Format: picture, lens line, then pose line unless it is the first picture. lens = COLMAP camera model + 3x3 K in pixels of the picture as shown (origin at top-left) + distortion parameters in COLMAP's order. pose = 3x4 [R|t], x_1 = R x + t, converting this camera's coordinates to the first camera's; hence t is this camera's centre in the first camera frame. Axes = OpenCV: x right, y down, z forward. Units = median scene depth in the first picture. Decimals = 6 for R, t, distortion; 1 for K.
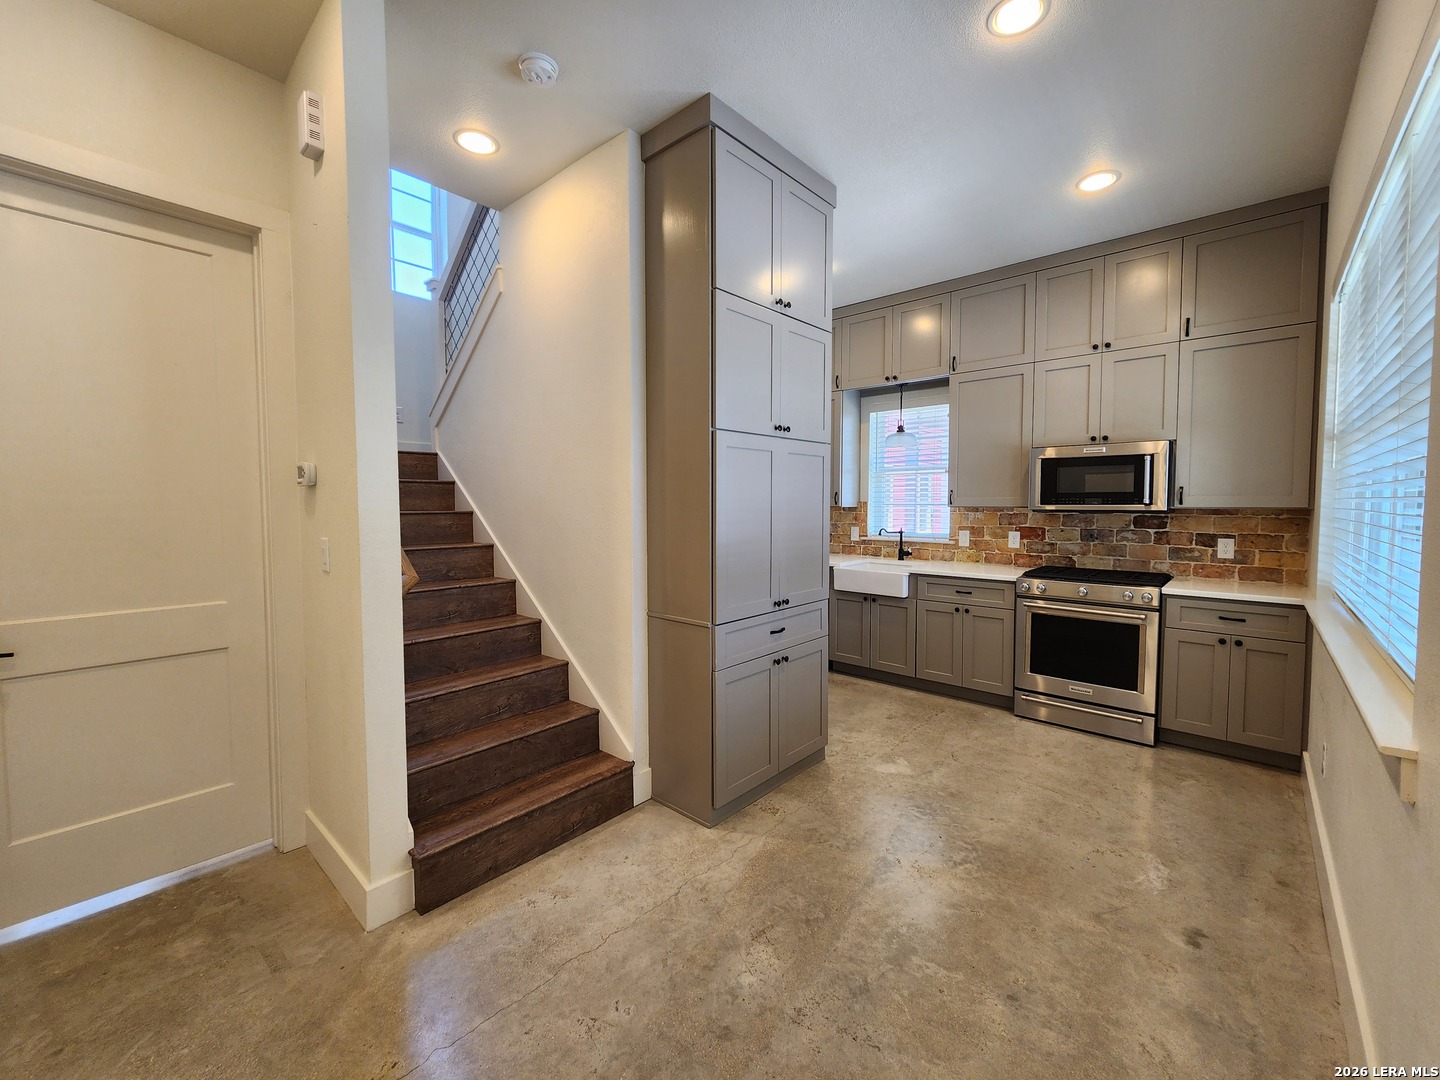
lens RADIAL K [[585.0, 0, 726.3], [0, 585.0, 532.9], [0, 0, 1]] dist [0.003254, -0.002611]
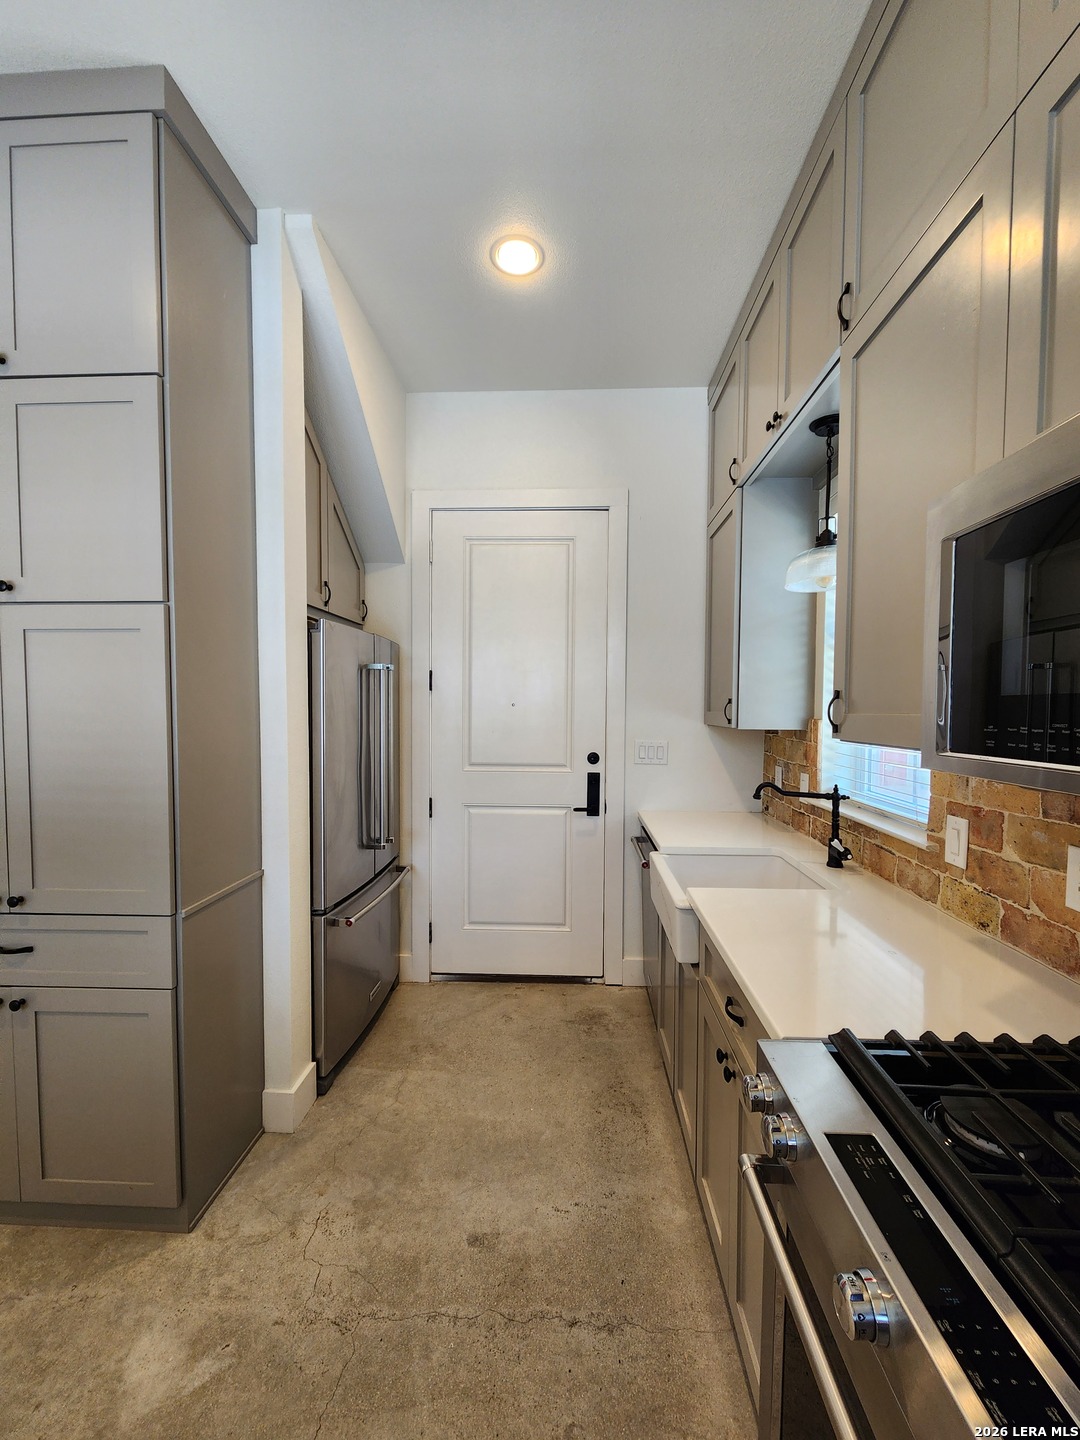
lens RADIAL K [[585.0, 0, 548.9], [0, 585.0, 731.4], [0, 0, 1]] dist [0.003254, -0.002611]
pose [[0.634399, 0.033268, -0.772290, 0.593365], [-0.046120, 0.998923, 0.005145, -0.048200], [0.771629, 0.032354, 0.635249, 0.728435]]
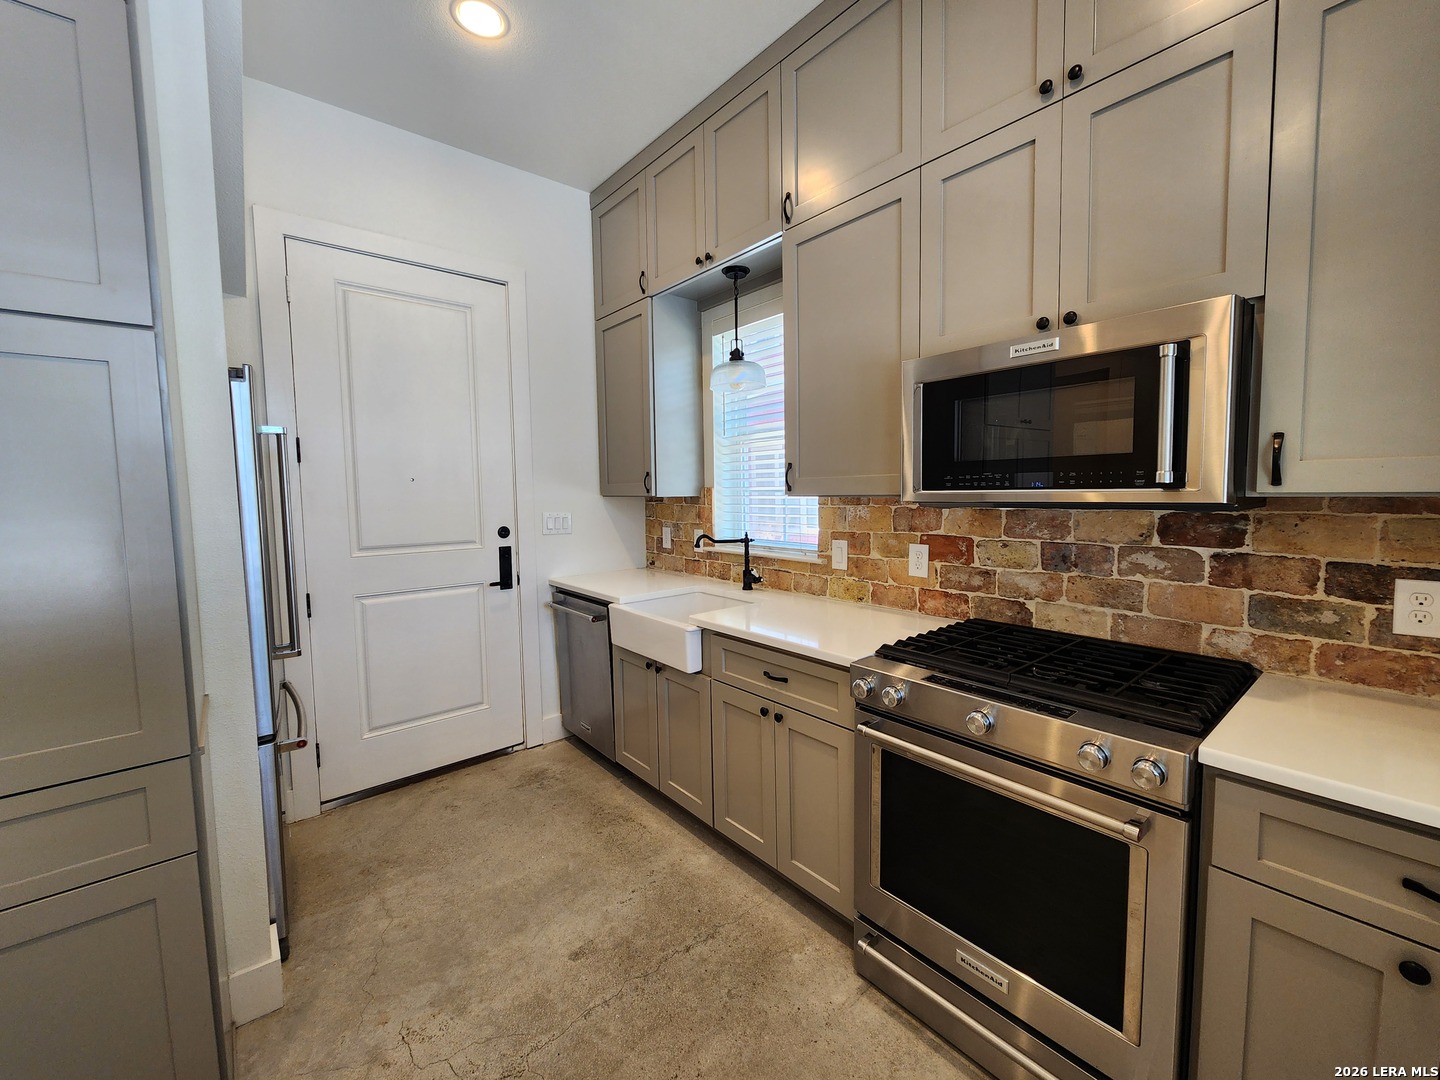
lens RADIAL K [[585.0, 0, 728.2], [0, 585.0, 531.9], [0, 0, 1]] dist [0.003254, -0.002611]
pose [[0.990685, -0.004179, -0.136110, 0.440918], [0.007137, 0.999749, 0.021254, -0.026768], [0.135987, -0.022028, 0.990466, 0.537946]]
